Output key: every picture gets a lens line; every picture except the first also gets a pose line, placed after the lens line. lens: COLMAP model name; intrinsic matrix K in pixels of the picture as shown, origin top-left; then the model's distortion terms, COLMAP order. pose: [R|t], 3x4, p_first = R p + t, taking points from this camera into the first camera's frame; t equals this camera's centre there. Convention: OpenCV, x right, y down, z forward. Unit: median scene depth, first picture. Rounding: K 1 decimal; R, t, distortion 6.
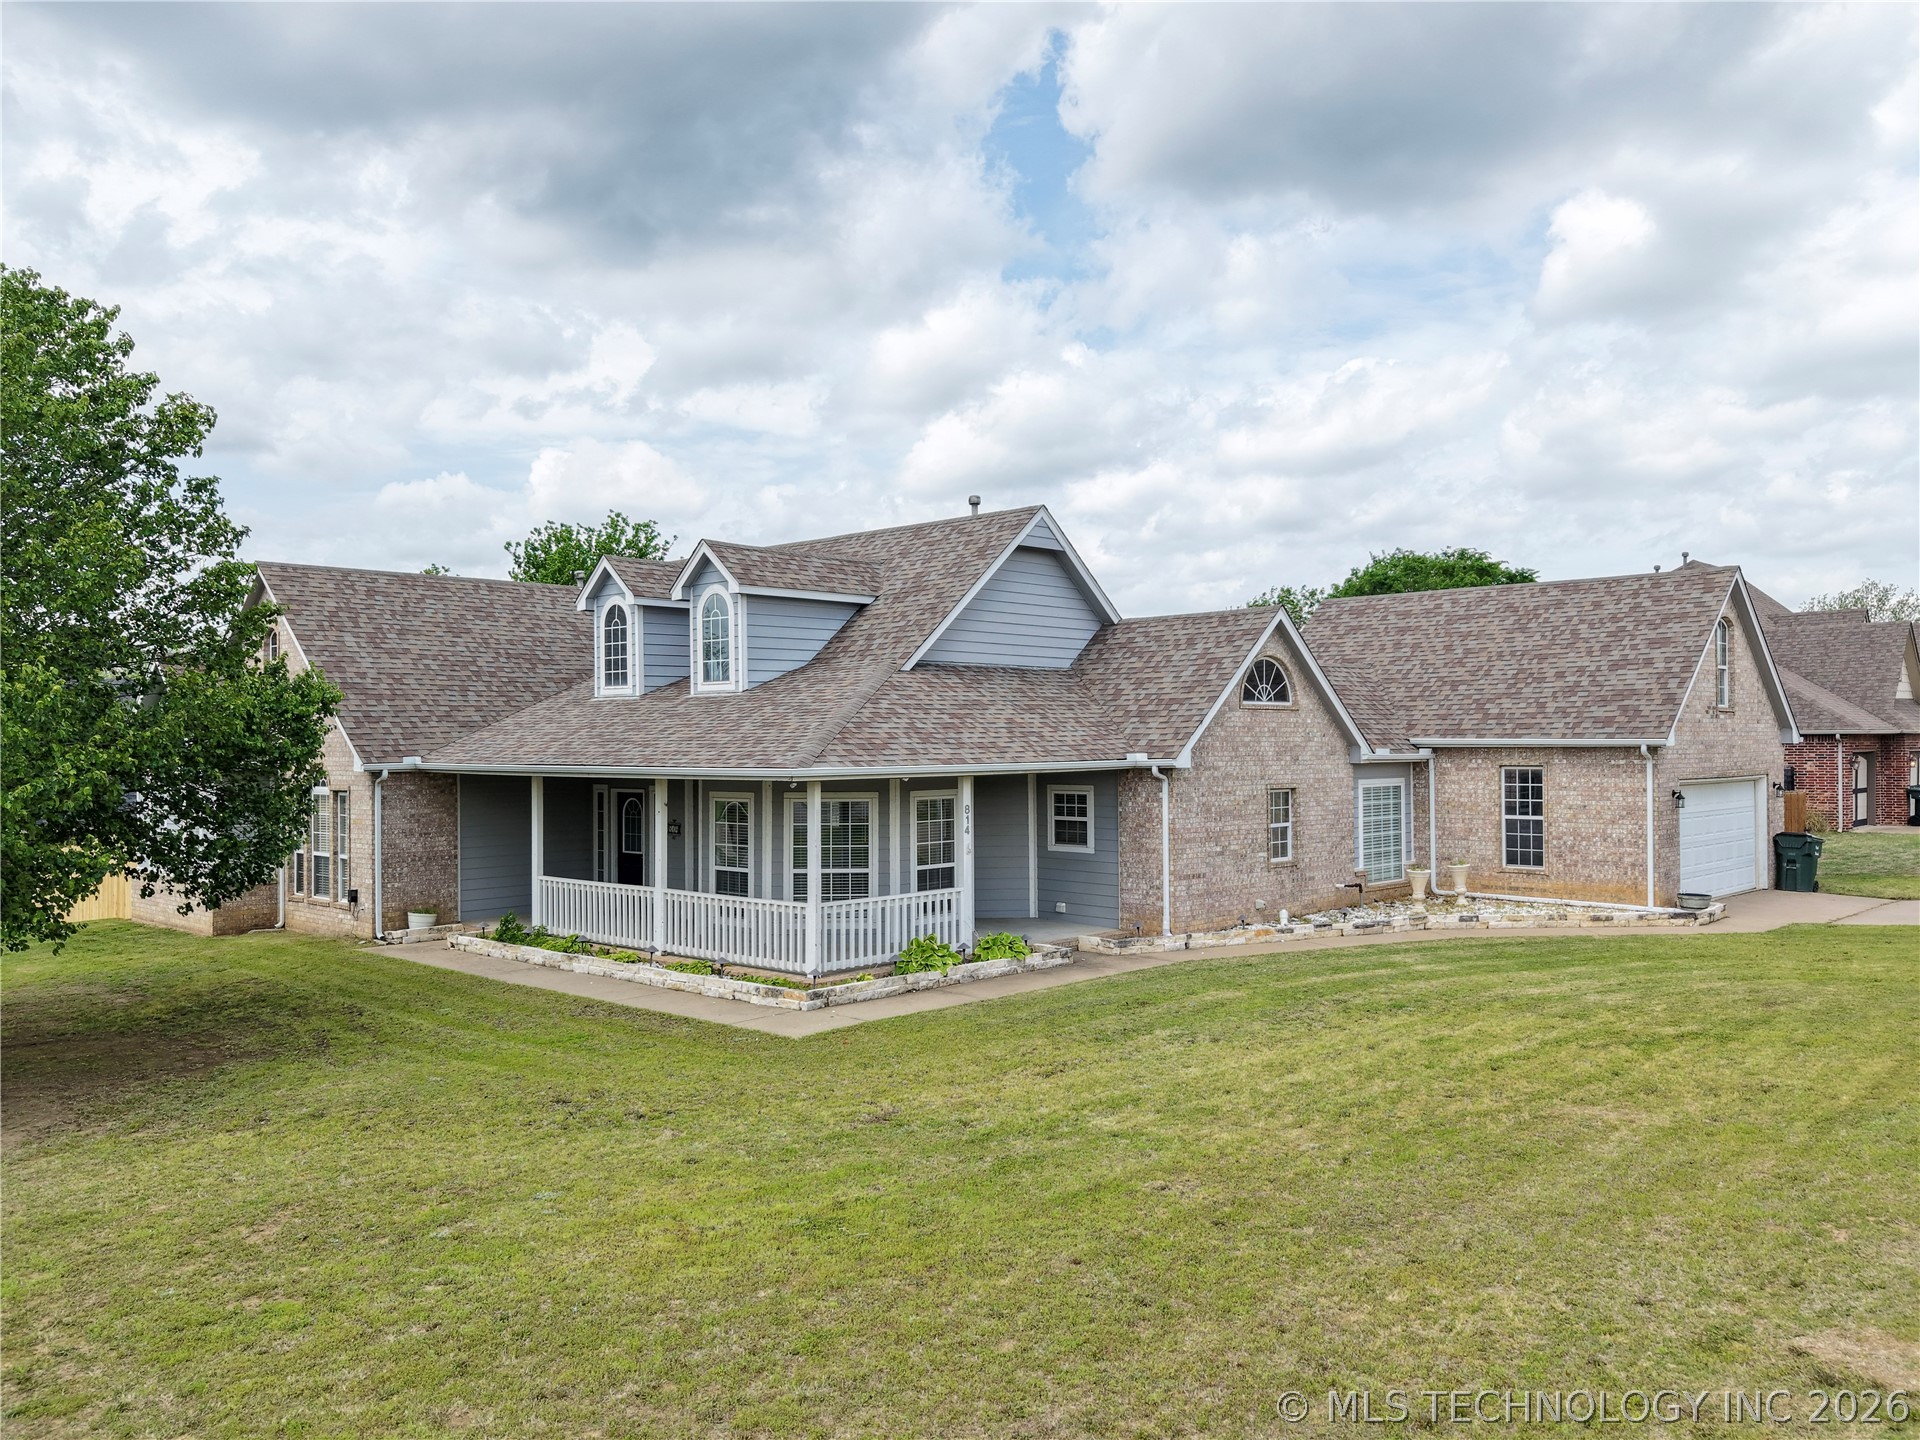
lens RADIAL K [[2170.9, 0, 995.5], [0, 2170.9, 717.9], [0, 0, 1]] dist [0.257148, -1.366756]
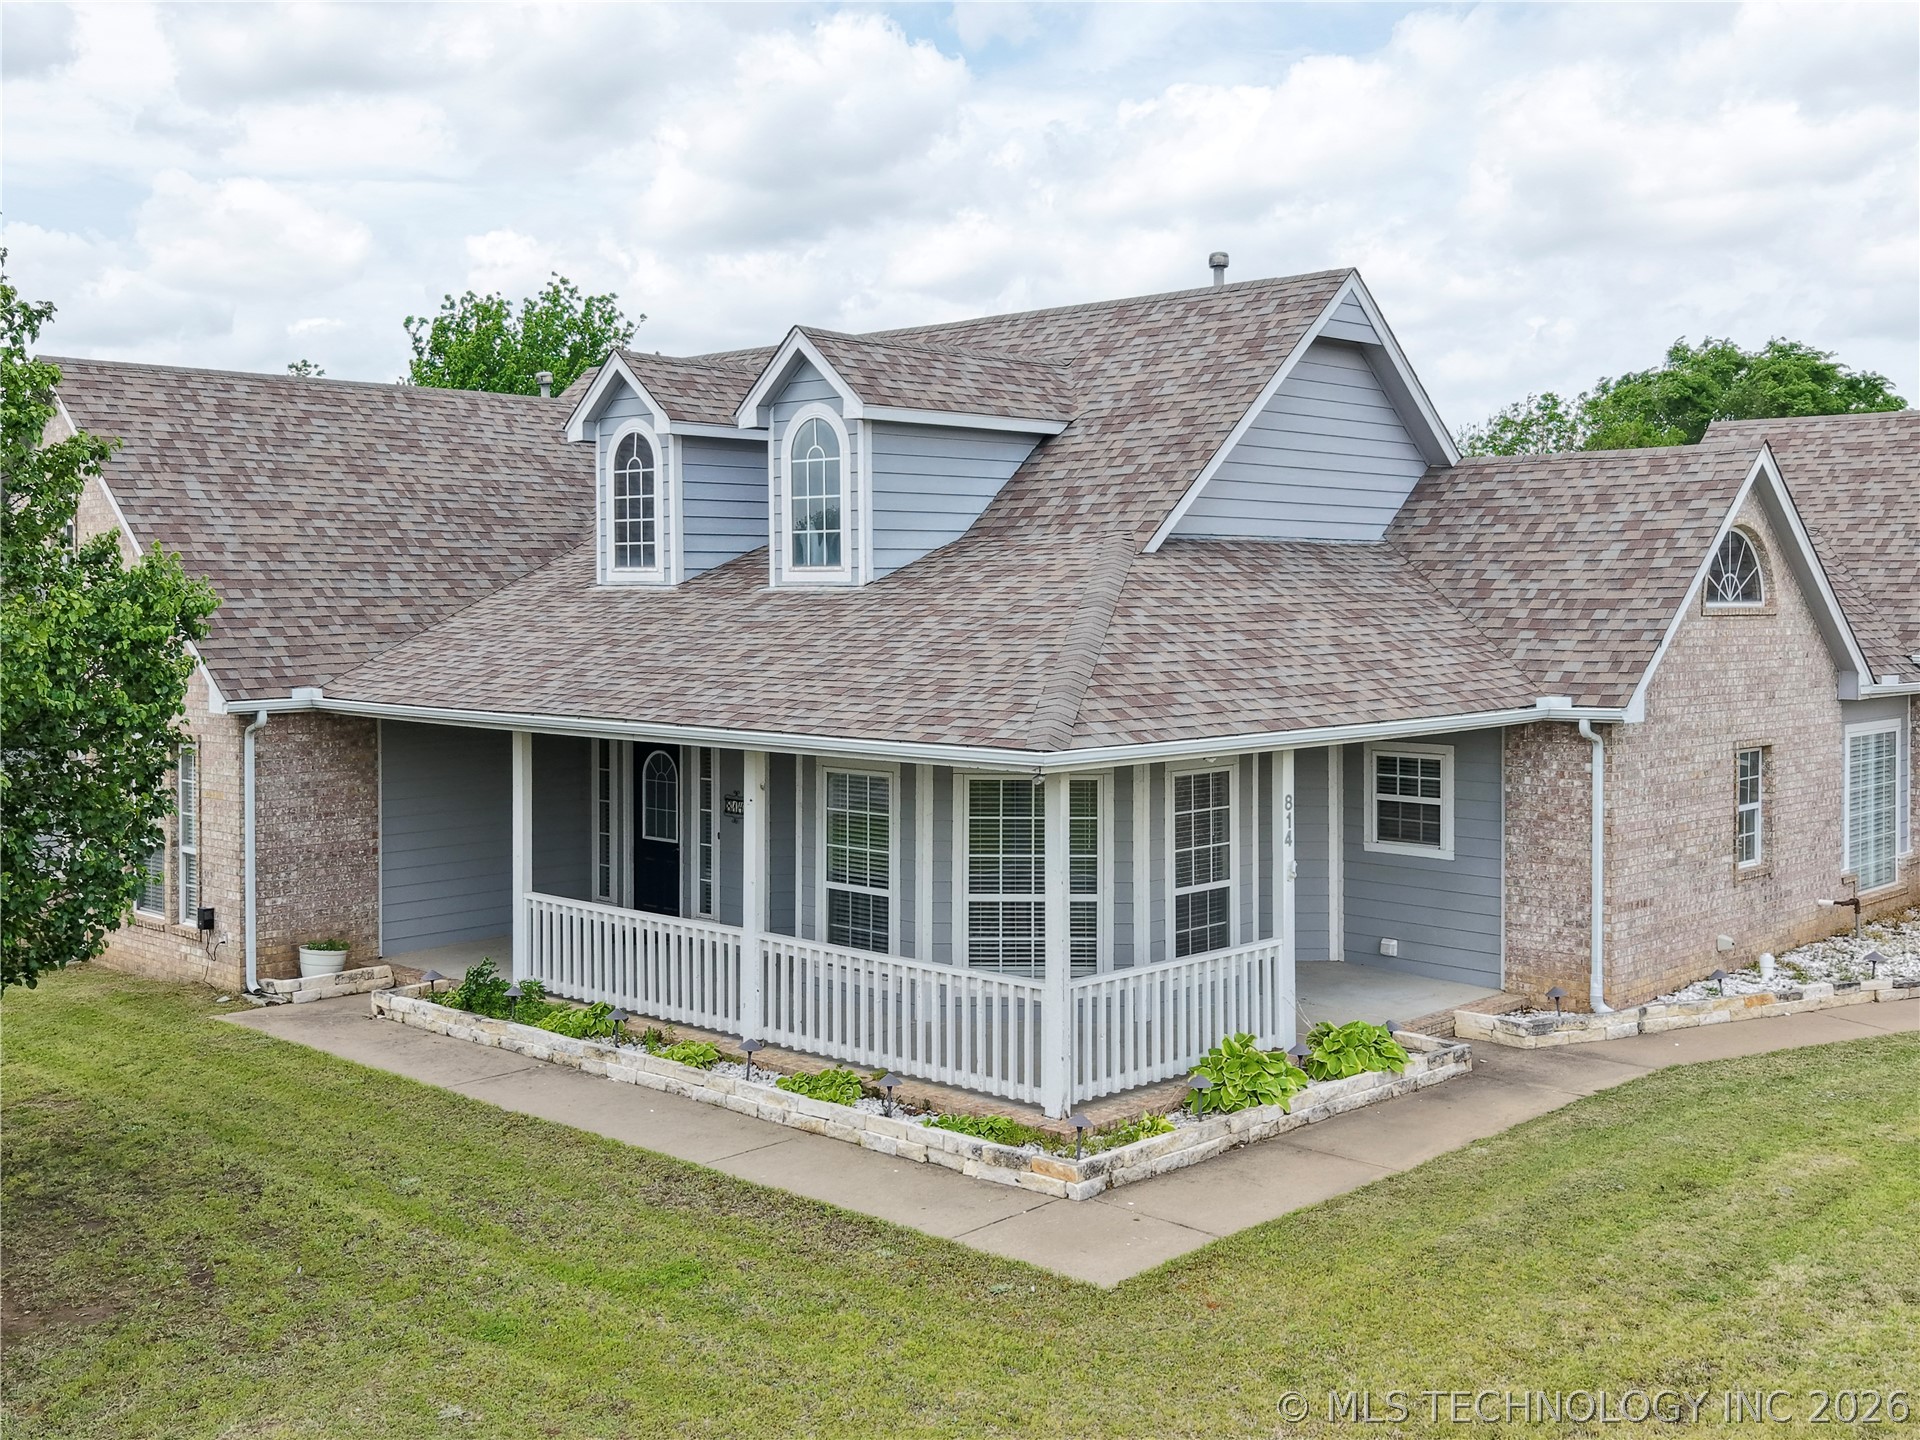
lens RADIAL K [[2715.6, 0, 930.3], [0, 2715.6, 662.8], [0, 0, 1]] dist [0.334515, -1.908068]
pose [[0.999967, 0.005604, 0.005922, -0.100809], [-0.005862, 0.998989, 0.044567, -0.023455], [-0.005666, -0.044600, 0.998989, 0.253717]]
